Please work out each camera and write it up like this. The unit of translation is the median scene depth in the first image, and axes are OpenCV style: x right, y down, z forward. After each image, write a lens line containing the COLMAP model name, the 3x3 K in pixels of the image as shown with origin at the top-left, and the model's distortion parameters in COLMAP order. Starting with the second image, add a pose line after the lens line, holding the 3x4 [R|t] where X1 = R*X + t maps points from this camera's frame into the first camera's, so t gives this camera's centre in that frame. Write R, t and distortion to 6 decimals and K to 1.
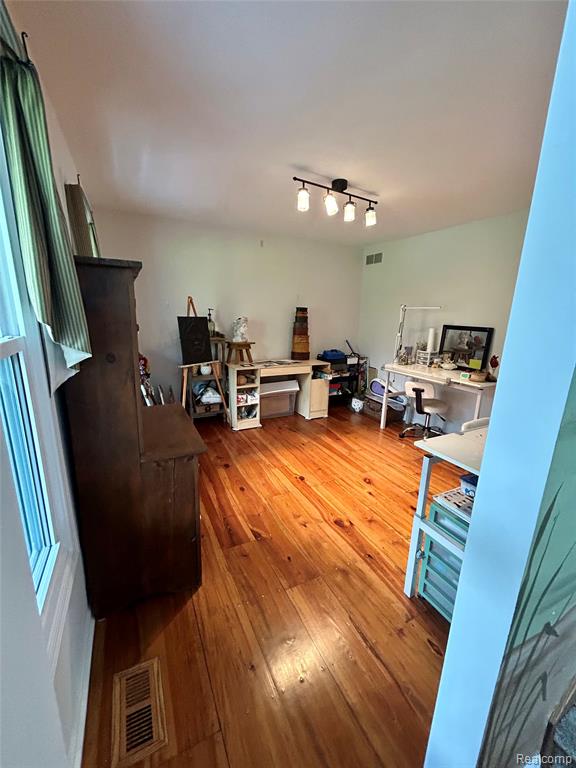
lens RADIAL K [[308.5, 0, 285.1], [0, 308.5, 385.8], [0, 0, 1]] dist [-0.001183, -0.000022]
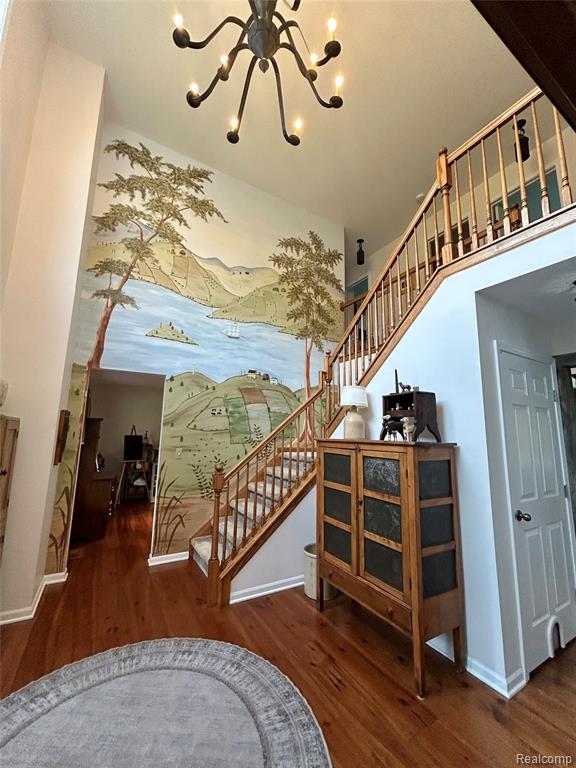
lens RADIAL K [[308.5, 0, 286.9], [0, 308.5, 384.7], [0, 0, 1]] dist [-0.001183, -0.000022]
pose [[0.997587, 0.006251, 0.069143, 0.457531], [0.021164, 0.921150, -0.388632, 0.223145], [-0.066120, 0.389158, 0.918795, -0.840262]]
